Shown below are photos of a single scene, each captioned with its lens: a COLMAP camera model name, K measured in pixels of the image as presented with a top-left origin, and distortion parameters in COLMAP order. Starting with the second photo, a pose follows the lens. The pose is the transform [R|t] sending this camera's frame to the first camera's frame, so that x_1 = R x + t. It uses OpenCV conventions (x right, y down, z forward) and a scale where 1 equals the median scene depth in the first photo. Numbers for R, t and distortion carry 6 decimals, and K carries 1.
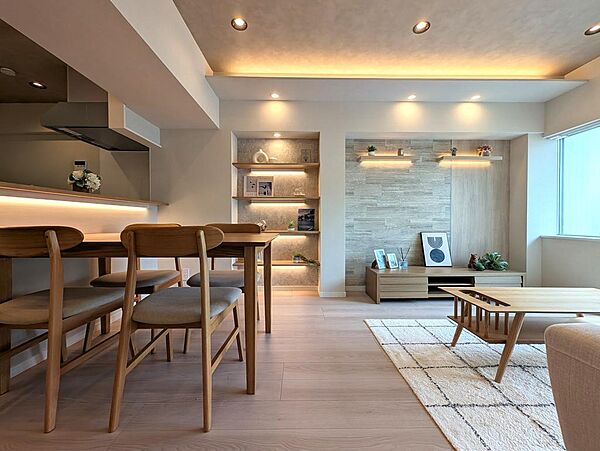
lens RADIAL K [[247.9, 0, 302.3], [0, 247.9, 224.9], [0, 0, 1]] dist [0.000783, -0.000453]
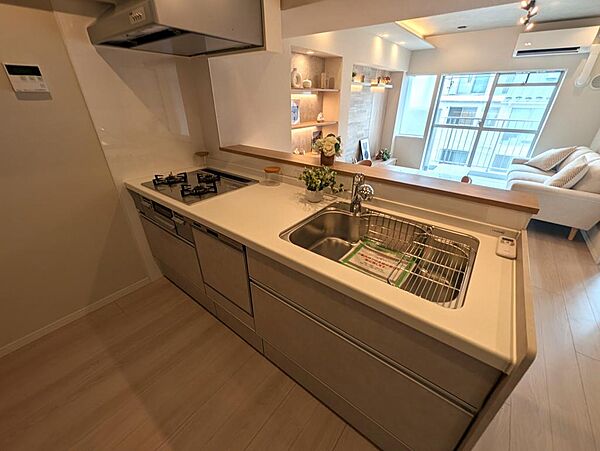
lens RADIAL K [[247.9, 0, 301.2], [0, 247.9, 224.1], [0, 0, 1]] dist [0.000783, -0.000453]
pose [[0.617289, -0.360258, 0.699406, -0.962284], [0.009648, 0.892396, 0.451151, -0.195556], [-0.786677, -0.271743, 0.554342, 0.319677]]
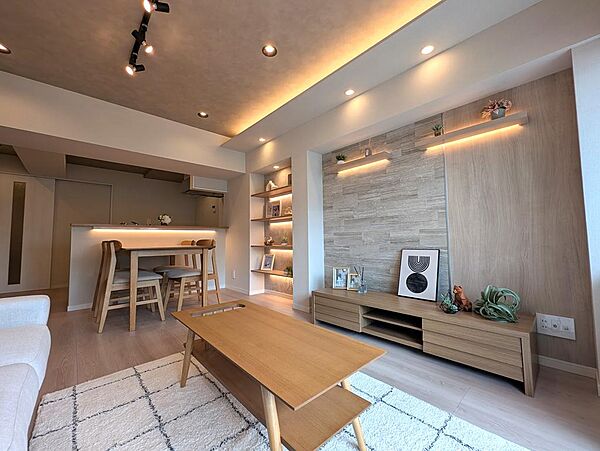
lens RADIAL K [[247.9, 0, 301.7], [0, 247.9, 224.9], [0, 0, 1]] dist [0.000783, -0.000453]
pose [[0.668139, -0.053450, -0.742114, 0.836638], [0.000720, 0.997462, -0.071193, 0.010451], [0.744036, 0.047033, 0.666482, 0.277066]]
